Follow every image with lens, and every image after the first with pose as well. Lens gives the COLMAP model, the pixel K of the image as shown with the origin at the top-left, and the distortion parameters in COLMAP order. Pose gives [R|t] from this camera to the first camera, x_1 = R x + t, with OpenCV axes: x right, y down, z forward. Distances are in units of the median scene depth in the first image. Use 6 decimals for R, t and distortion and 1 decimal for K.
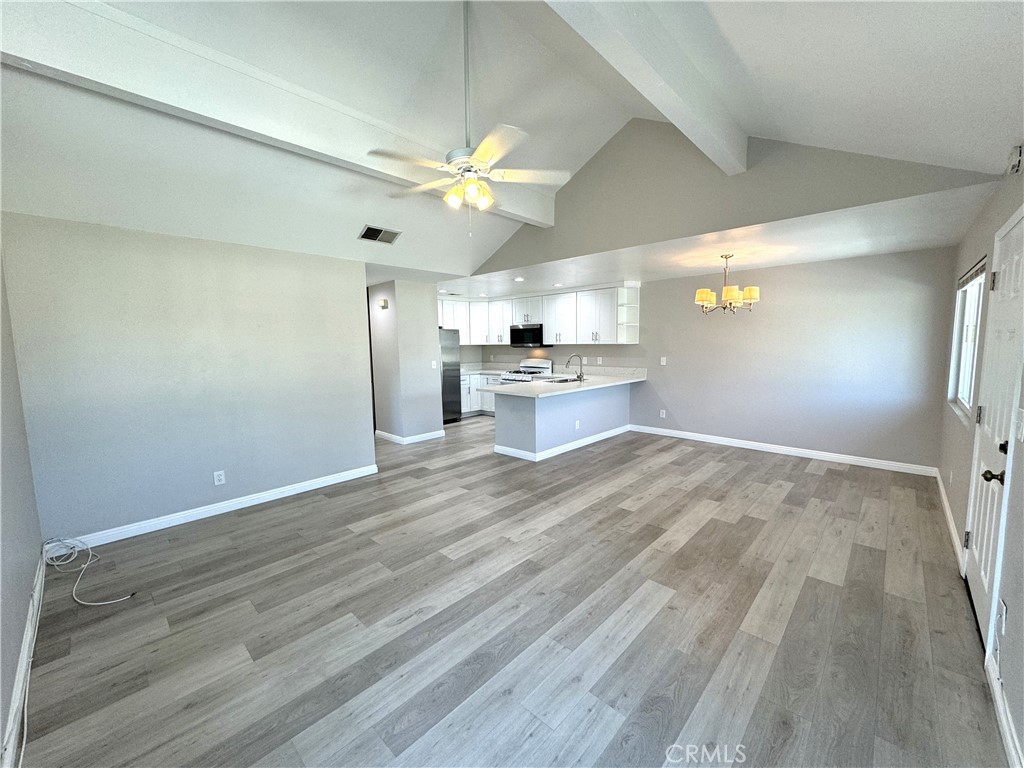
lens RADIAL K [[406.3, 0, 511.0], [0, 406.3, 383.8], [0, 0, 1]] dist [-0.006622, -0.000177]
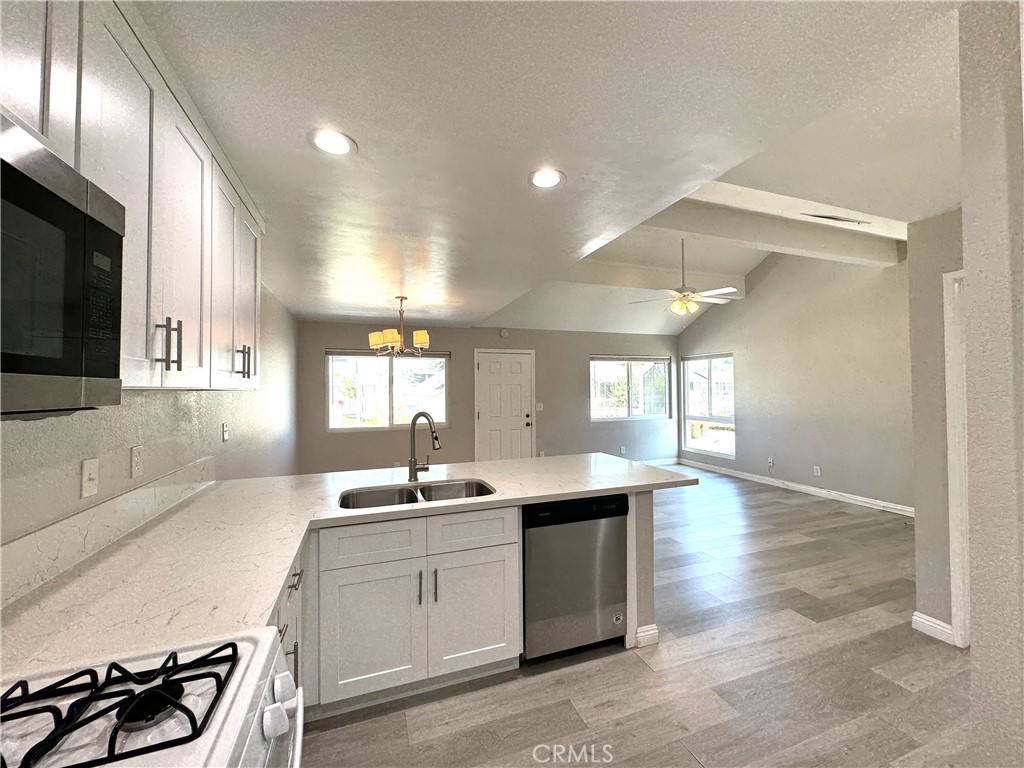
lens RADIAL K [[406.3, 0, 512.0], [0, 406.3, 383.4], [0, 0, 1]] dist [-0.006622, -0.000177]
pose [[-0.893325, 0.028876, 0.448482, -0.118092], [0.066310, 0.995480, 0.067986, -0.150646], [-0.444492, 0.090473, -0.891202, 1.641774]]
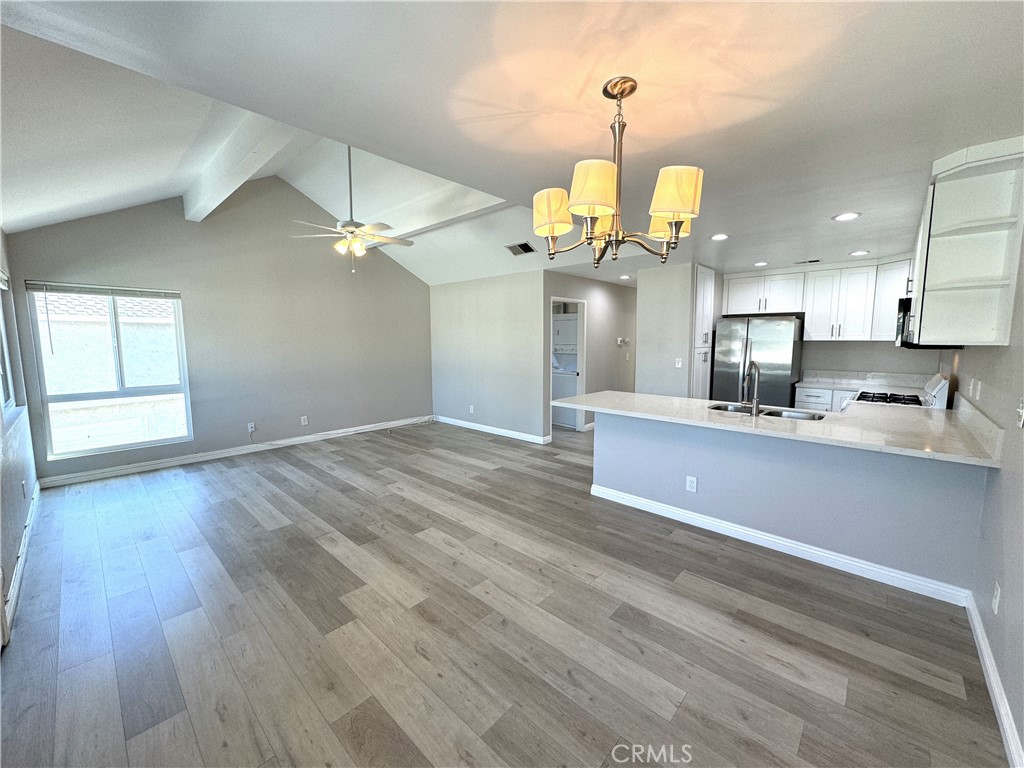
lens RADIAL K [[406.3, 0, 512.4], [0, 406.3, 383.9], [0, 0, 1]] dist [-0.006622, -0.000177]
pose [[0.013834, 0.124292, -0.992149, 0.836576], [-0.101523, 0.987291, 0.122268, -0.095335], [0.994737, 0.099034, 0.026277, 0.861966]]
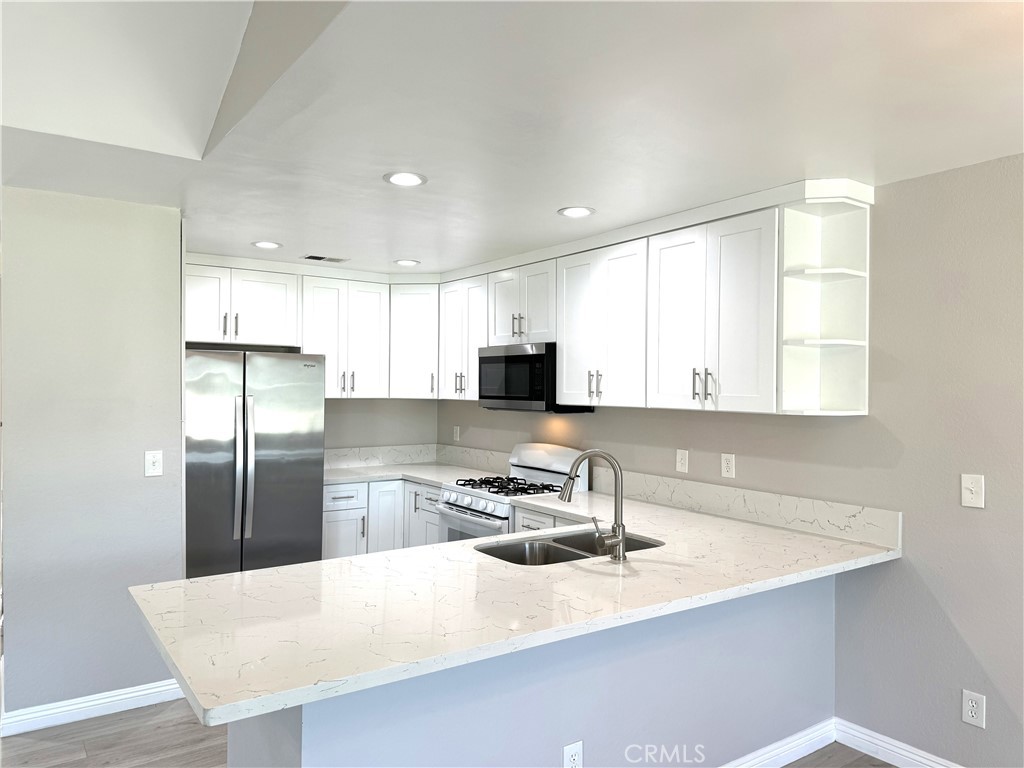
lens RADIAL K [[709.3, 0, 519.5], [0, 709.3, 386.1], [0, 0, 1]] dist [0.045107, -0.021619]
pose [[0.982047, 0.023857, -0.187120, 0.245811], [-0.043105, 0.994105, -0.099482, -0.083979], [0.183644, 0.105762, 0.977287, 0.687081]]
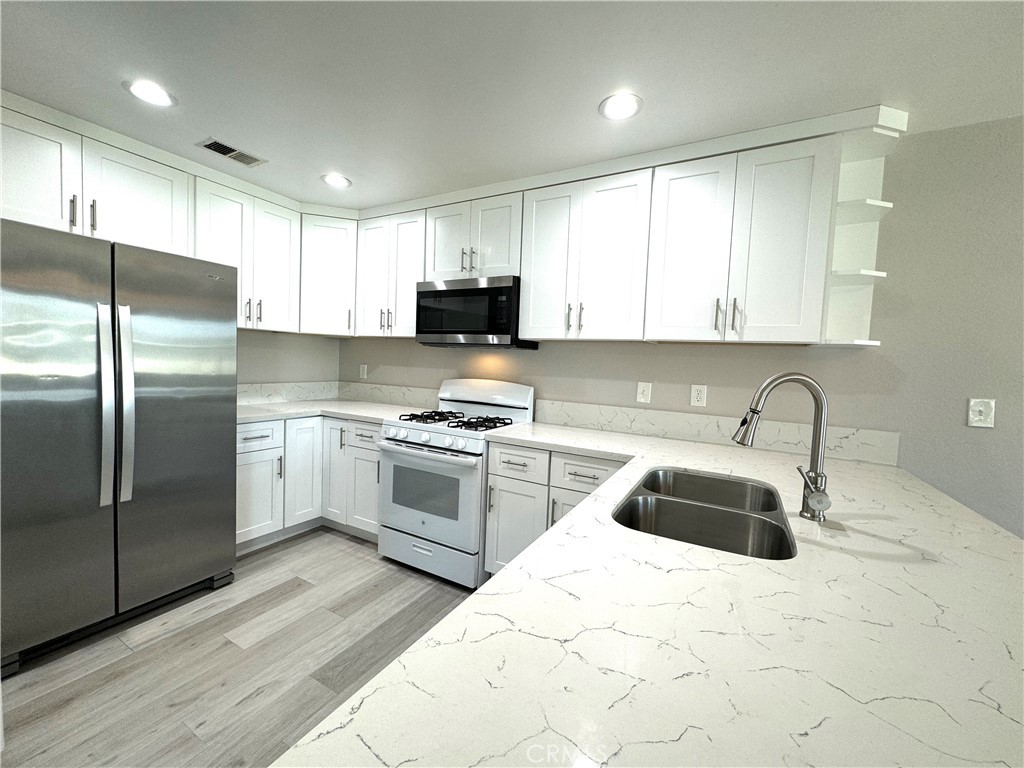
lens RADIAL K [[406.3, 0, 511.6], [0, 406.3, 383.6], [0, 0, 1]] dist [-0.006622, -0.000177]
pose [[0.965983, 0.040075, 0.255481, -0.015274], [-0.029420, 0.998536, -0.045393, -0.070817], [-0.256926, 0.036333, 0.965748, 1.076785]]
